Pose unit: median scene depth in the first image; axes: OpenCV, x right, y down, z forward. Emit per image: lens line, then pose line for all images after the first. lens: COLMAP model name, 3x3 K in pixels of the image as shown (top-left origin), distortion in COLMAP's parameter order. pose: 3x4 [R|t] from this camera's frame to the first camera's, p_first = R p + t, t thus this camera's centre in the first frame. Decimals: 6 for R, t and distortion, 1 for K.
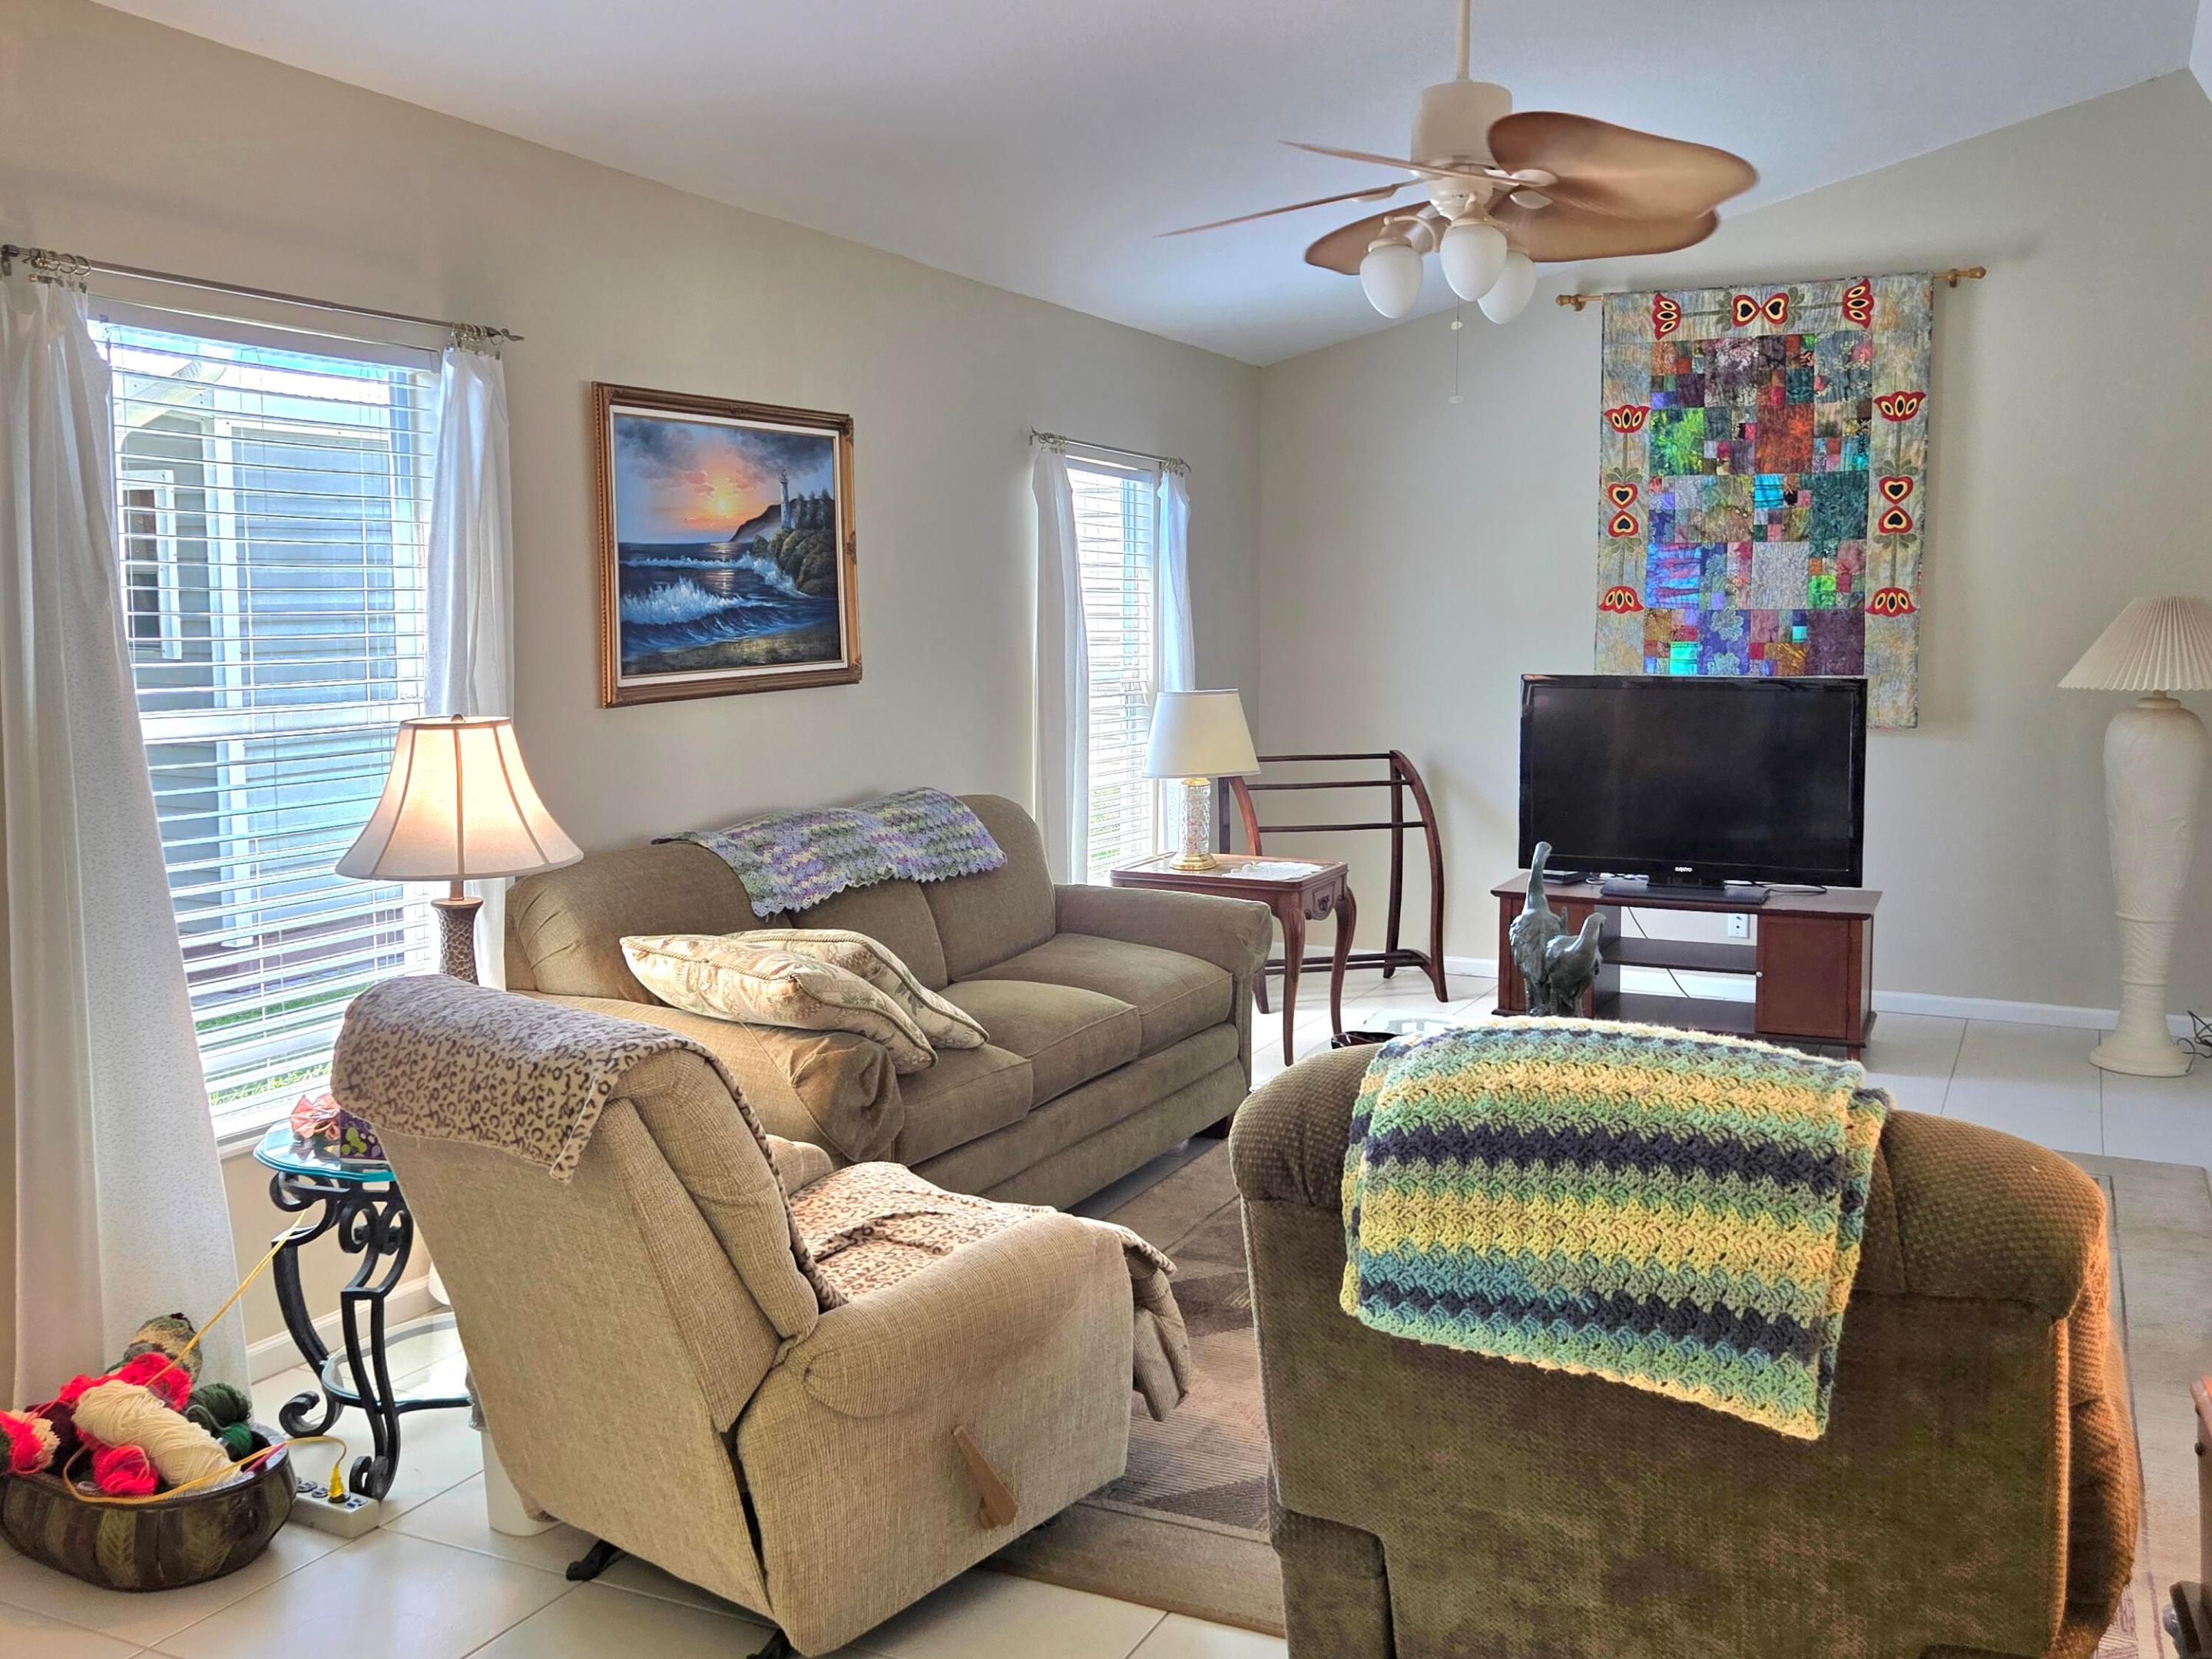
lens RADIAL K [[1956.6, 0, 1141.4], [0, 1956.6, 764.6], [0, 0, 1]] dist [0.082873, -0.070953]
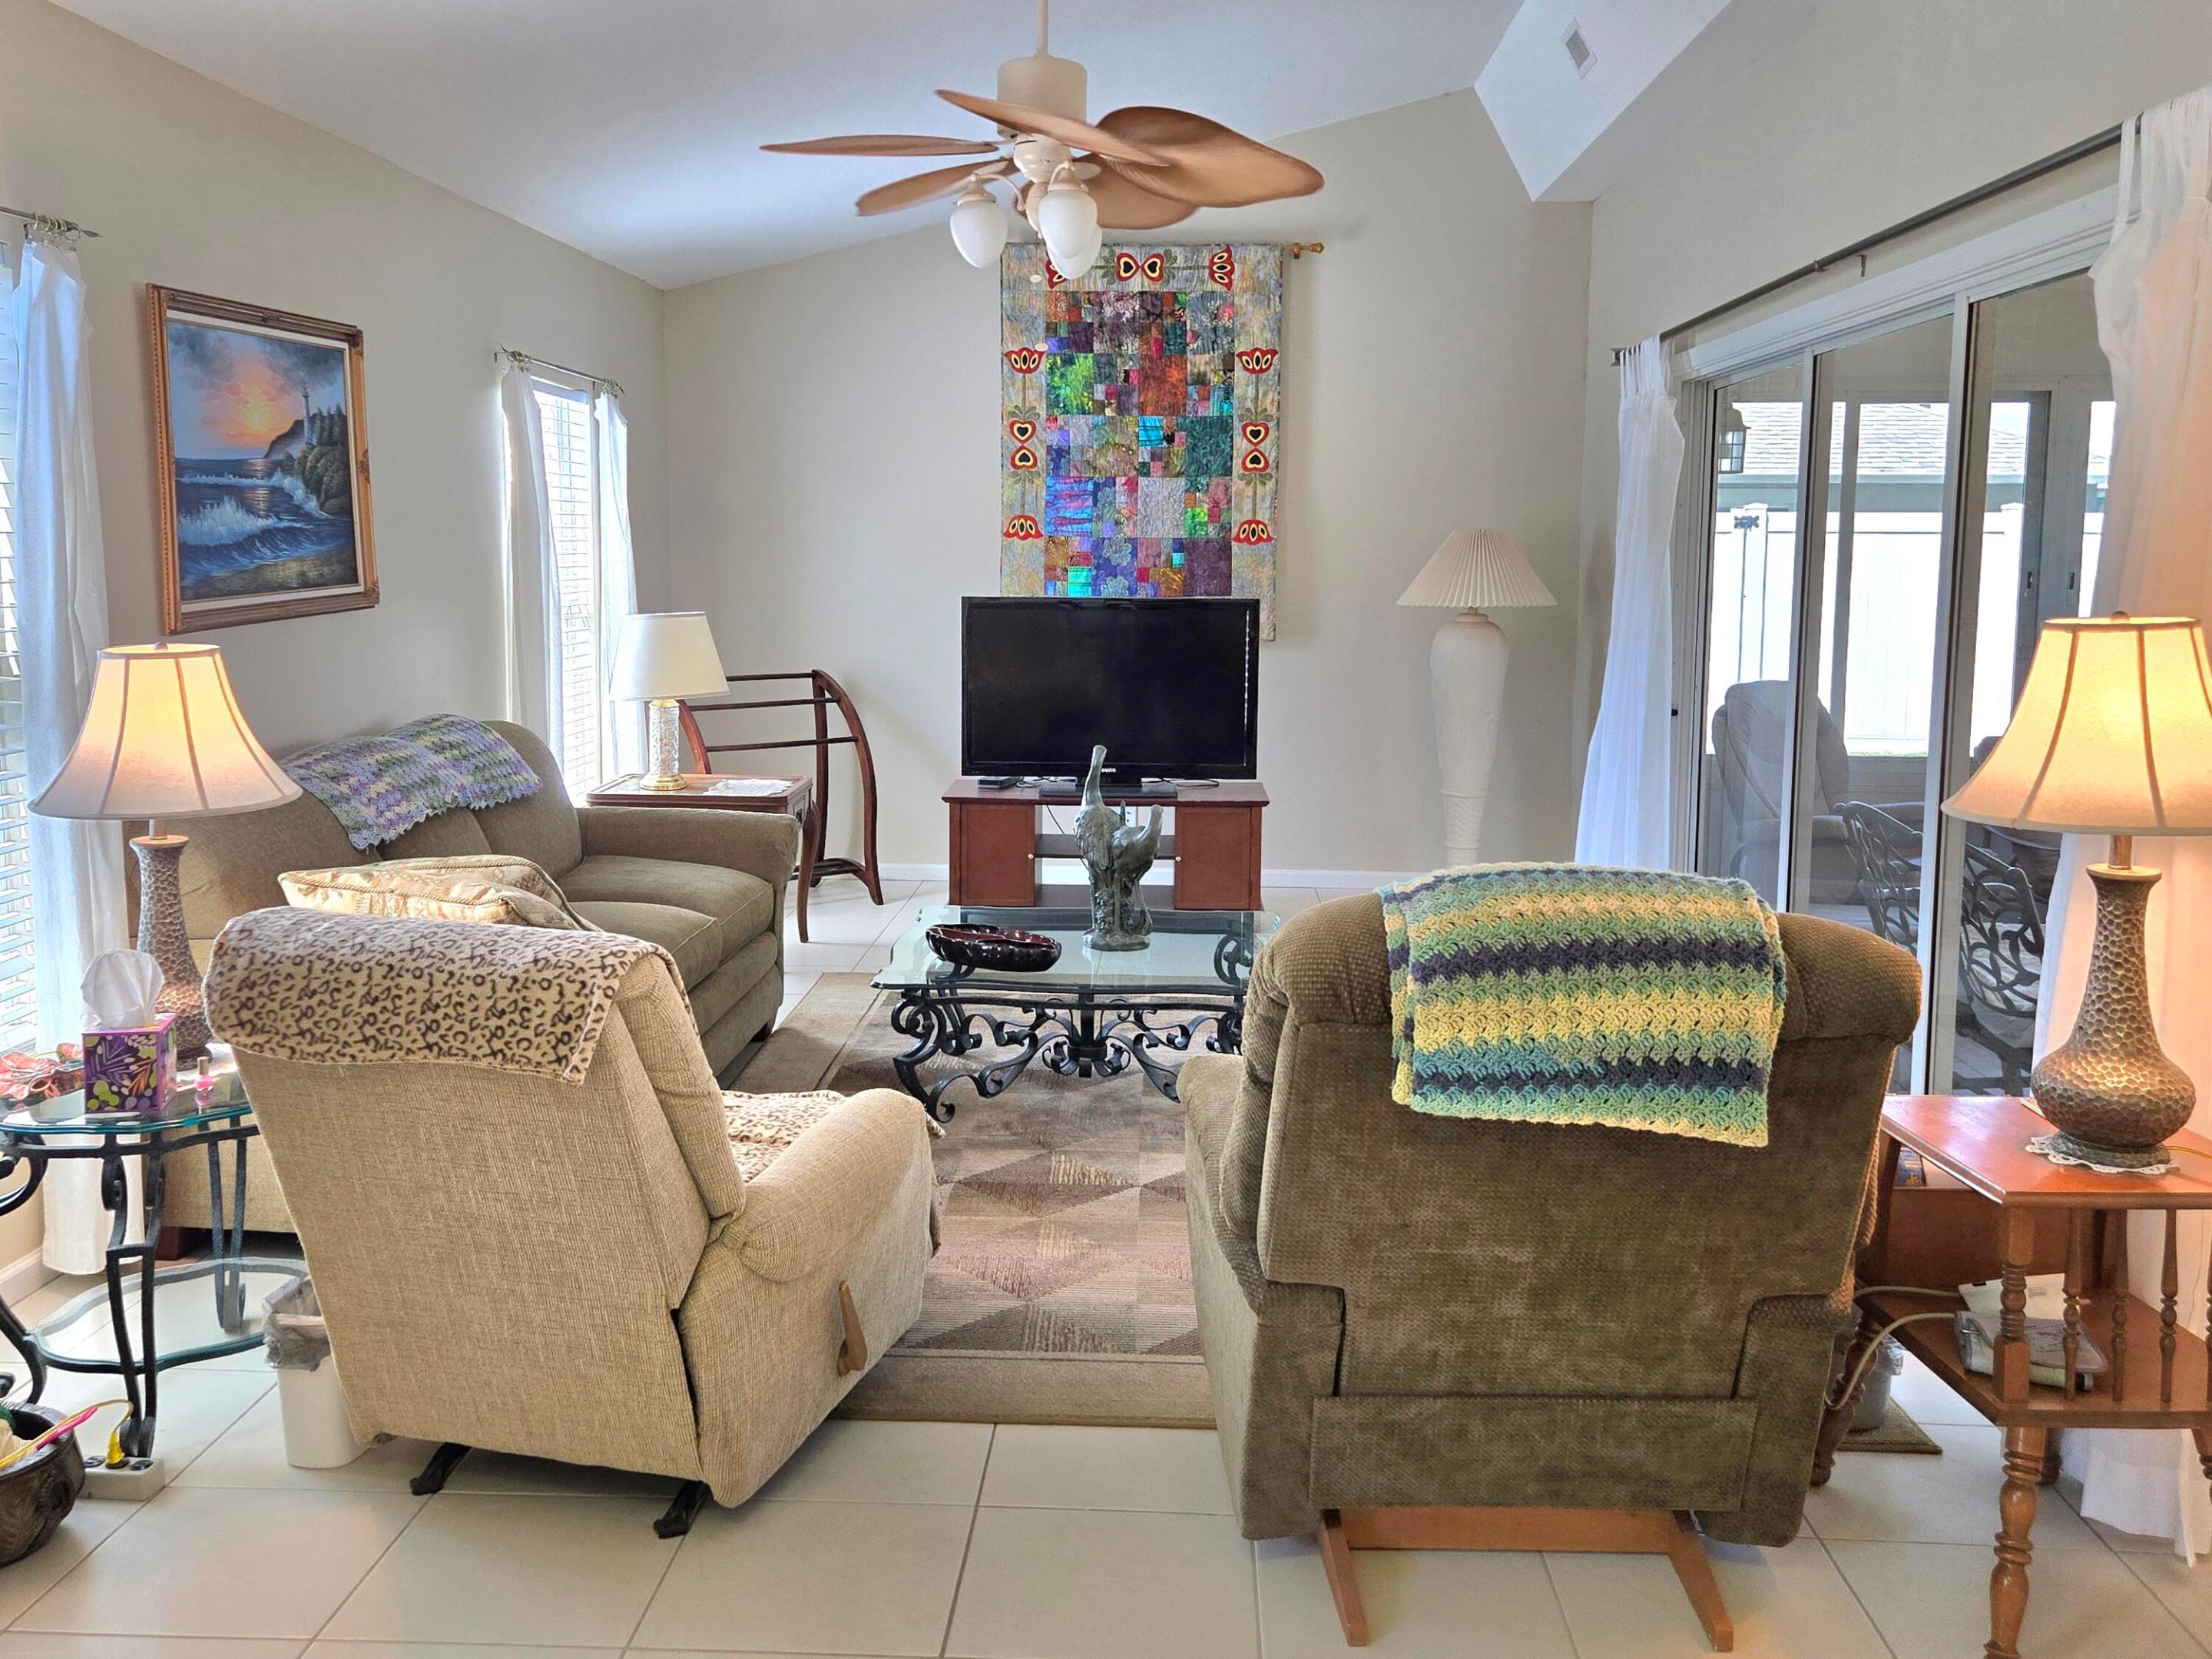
lens RADIAL K [[1942.3, 0, 1085.1], [0, 1942.3, 759.3], [0, 0, 1]] dist [0.087457, -0.071911]
pose [[0.928866, -0.036648, 0.368598, -0.135976], [0.022820, 0.998865, 0.041805, 0.000425], [-0.369711, -0.030420, 0.928649, -0.020550]]
